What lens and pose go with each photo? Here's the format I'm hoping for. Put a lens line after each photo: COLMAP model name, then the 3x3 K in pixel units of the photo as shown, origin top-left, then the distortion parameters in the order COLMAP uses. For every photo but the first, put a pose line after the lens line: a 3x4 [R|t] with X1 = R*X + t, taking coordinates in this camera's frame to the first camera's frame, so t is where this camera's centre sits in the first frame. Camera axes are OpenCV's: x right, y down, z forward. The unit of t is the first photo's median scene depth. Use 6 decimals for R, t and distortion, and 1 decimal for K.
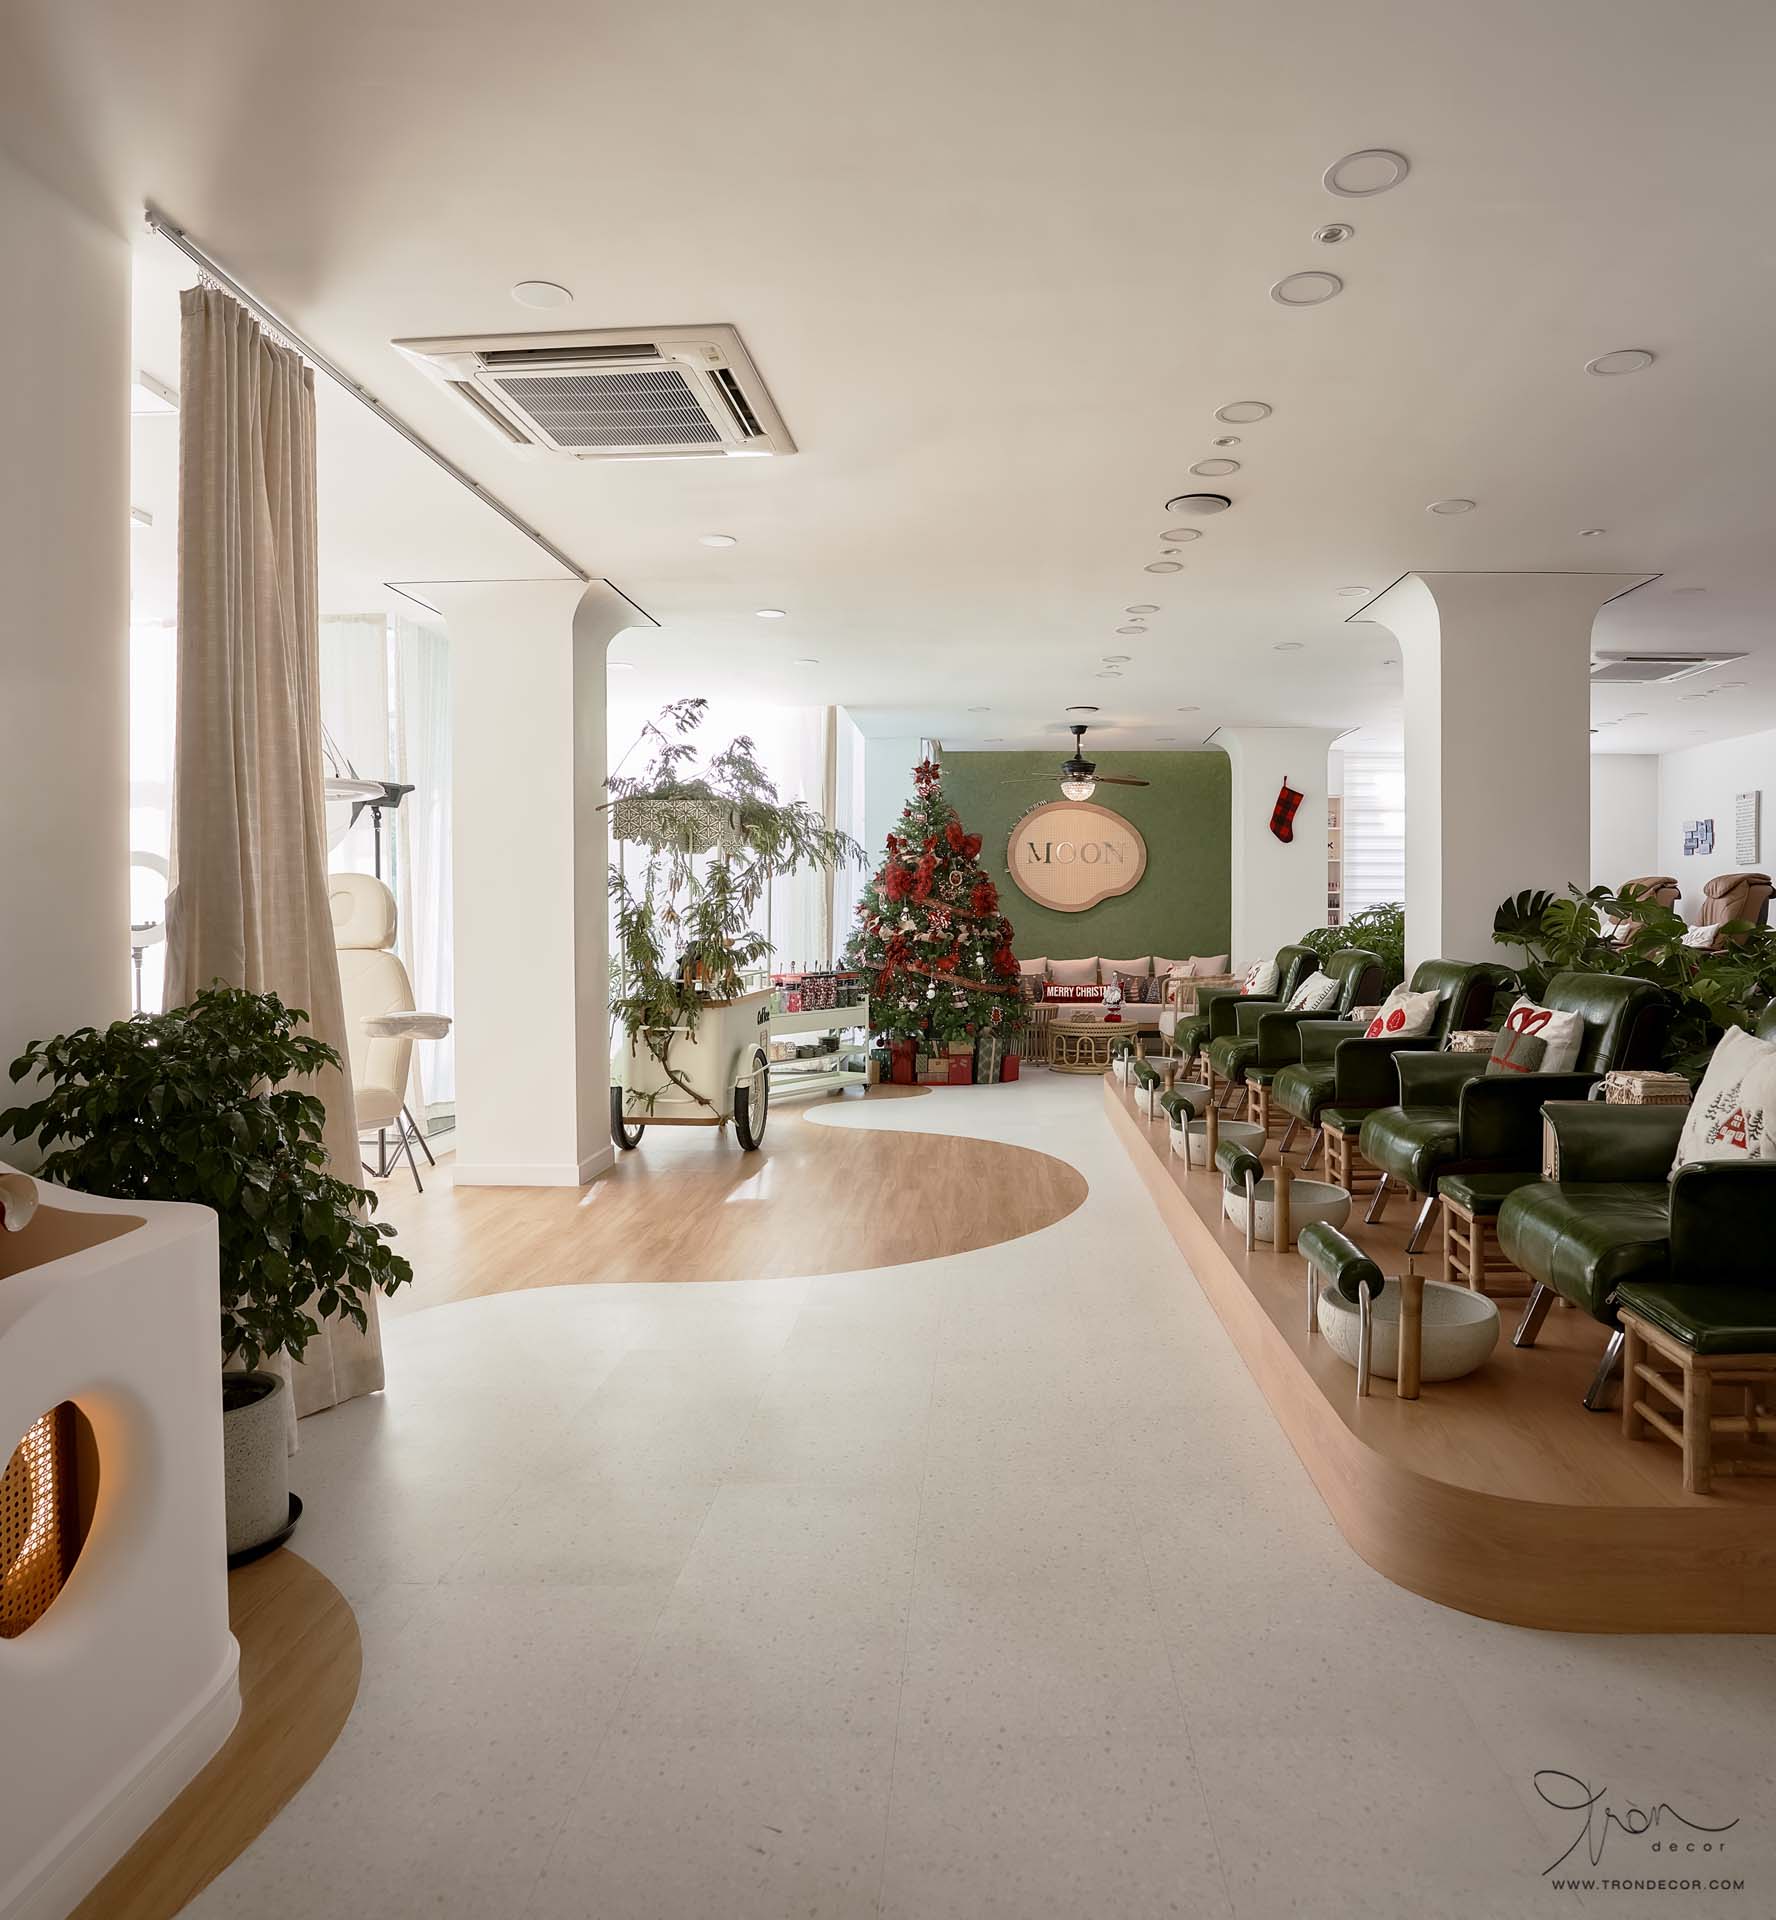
lens RADIAL K [[1261.6, 0, 992.6], [0, 1261.6, 942.0], [0, 0, 1]] dist [-0.045497, 0.005423]
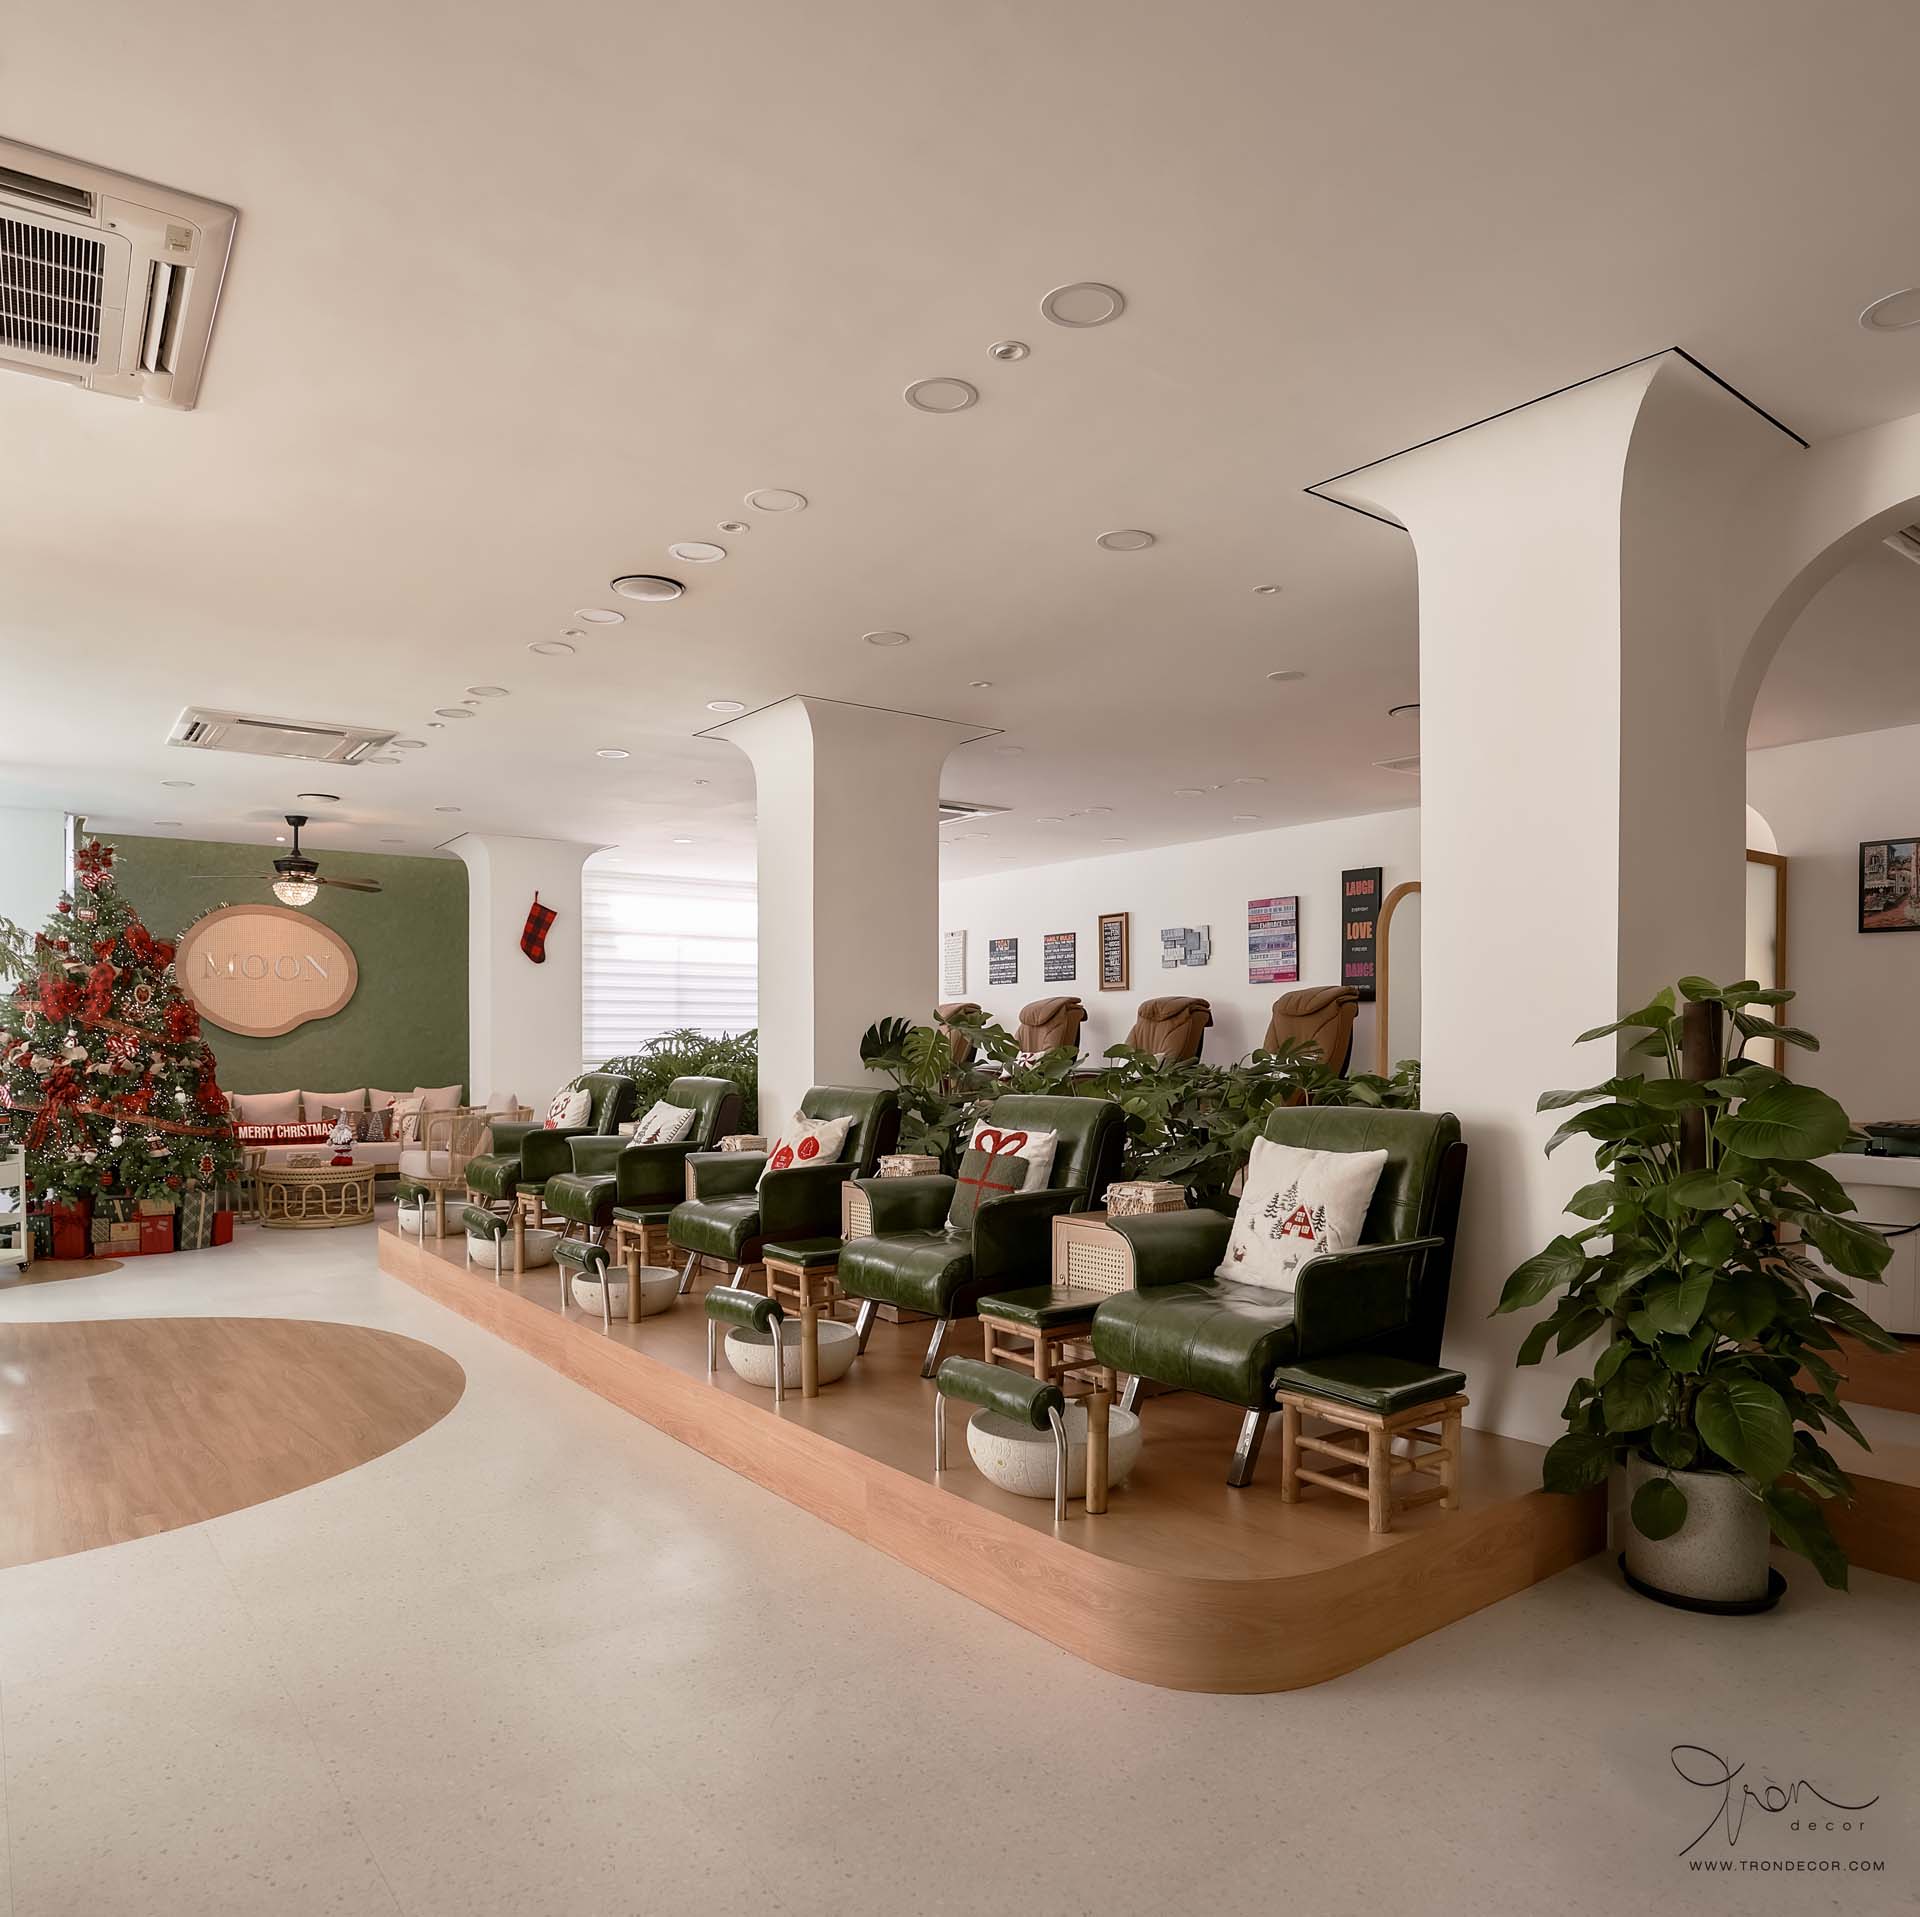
lens RADIAL K [[1296.1, 0, 953.3], [0, 1296.1, 1071.7], [0, 0, 1]] dist [-0.059443, 0.016020]
pose [[0.798805, -0.010931, 0.601491, -0.103357], [0.009912, 0.999938, 0.005008, -0.000594], [-0.601508, 0.001962, 0.798864, 0.059930]]
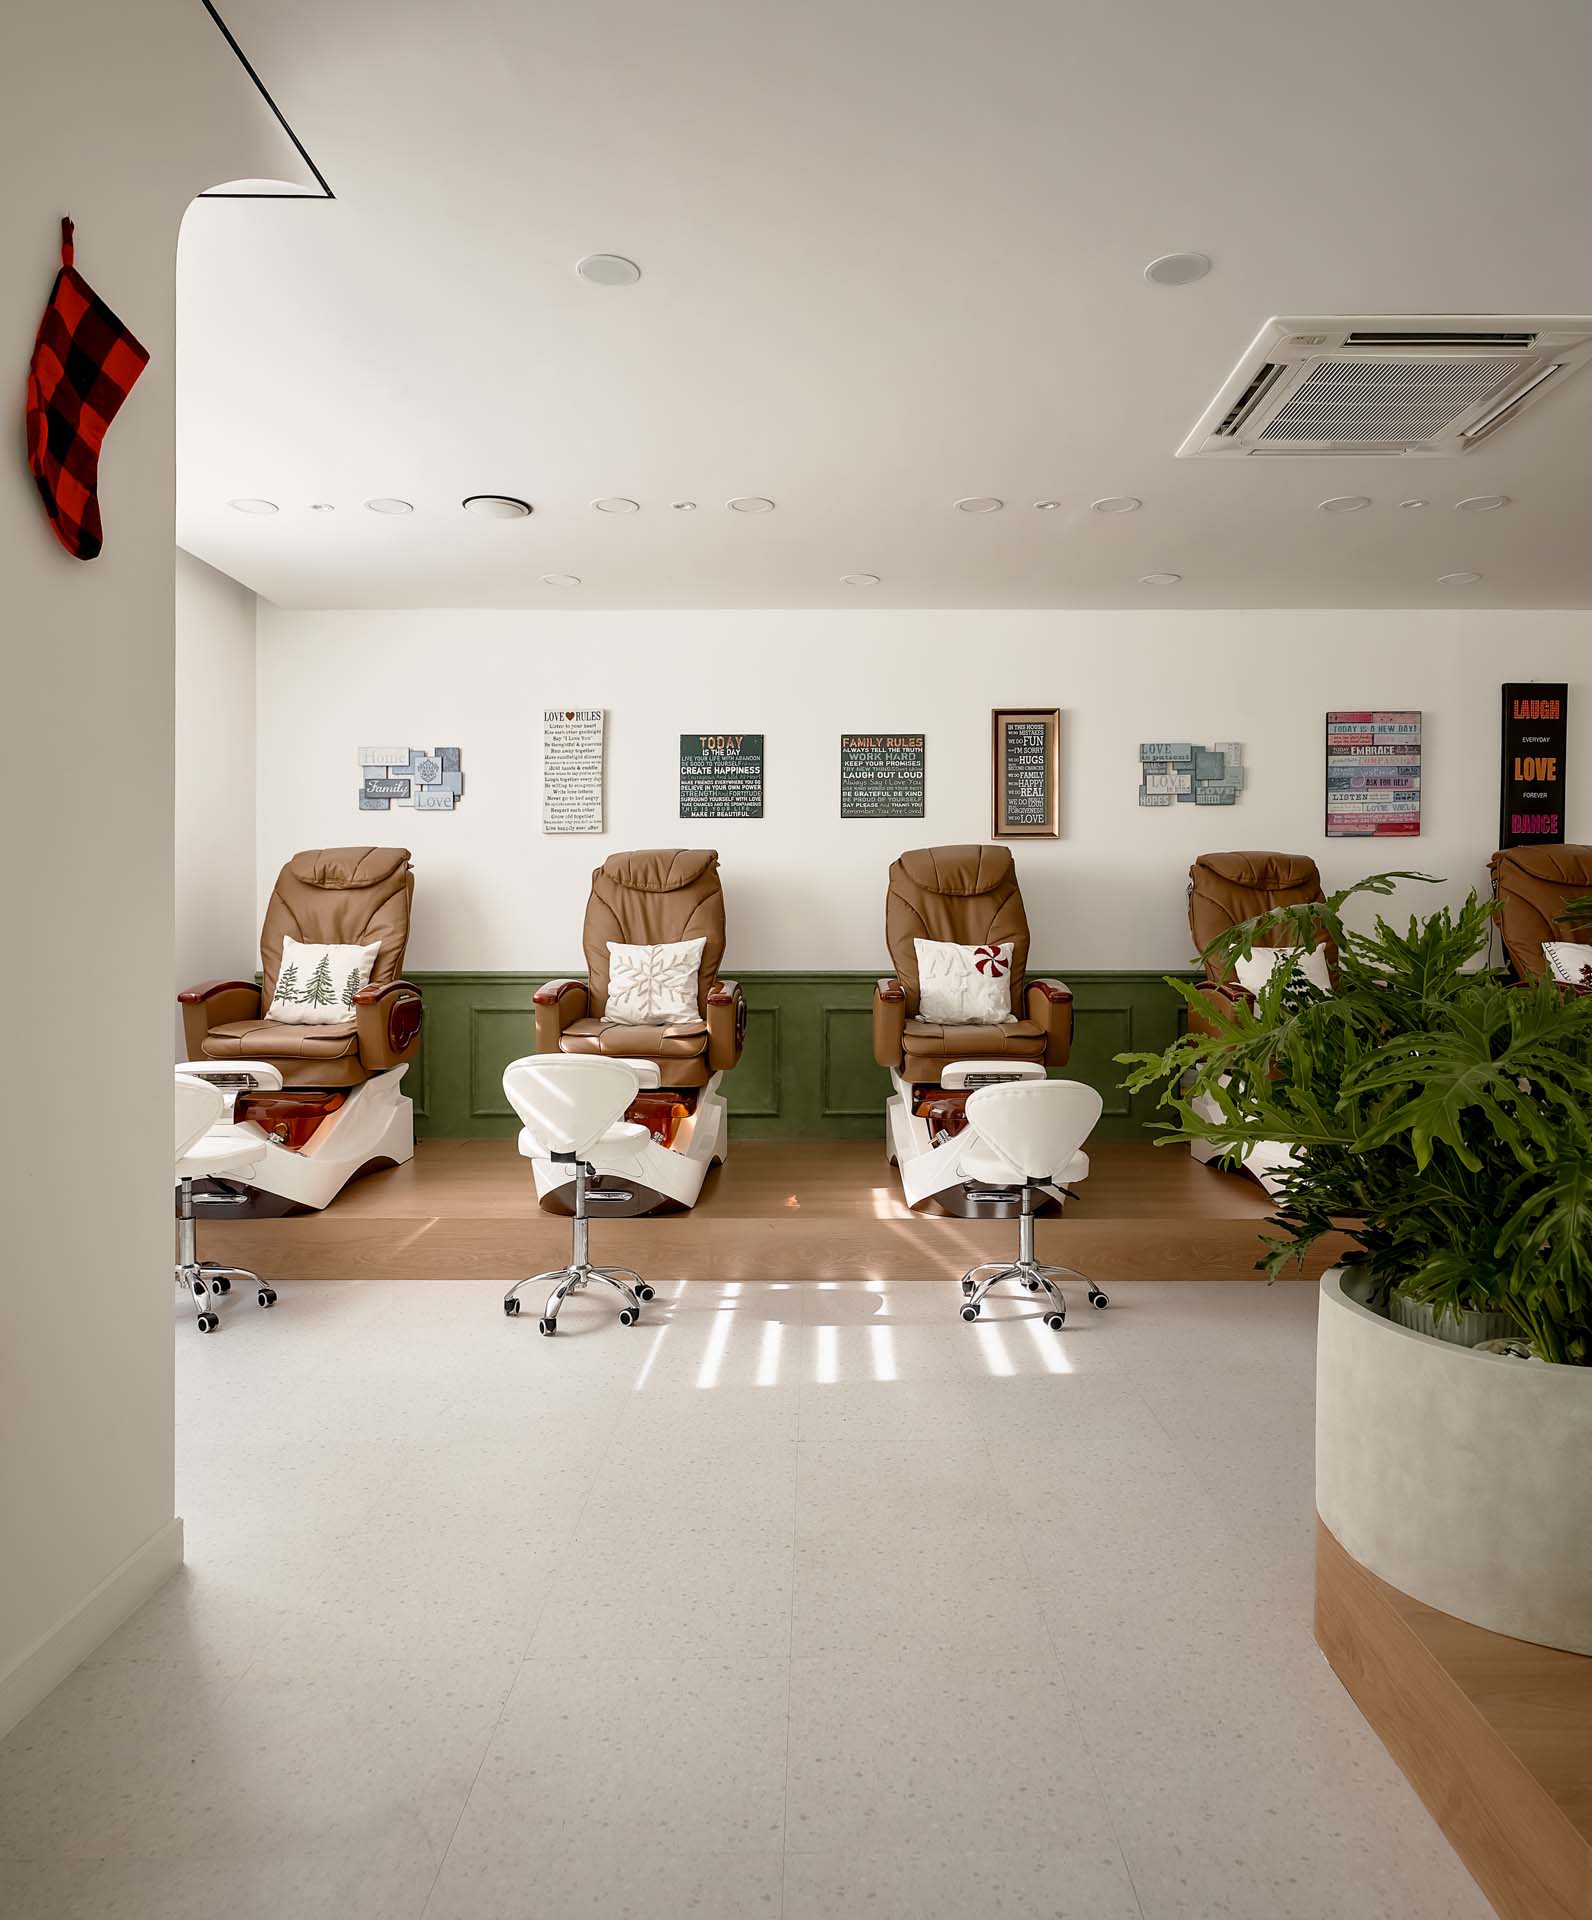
lens RADIAL K [[1243.8, 0, 792.3], [0, 1243.8, 932.3], [0, 0, 1]] dist [-0.007495, -0.001349]
pose [[0.009249, -0.003096, 0.999952, 0.042488], [0.020807, 0.999779, 0.002903, -0.019972], [-0.999741, 0.020779, 0.009311, 0.970139]]
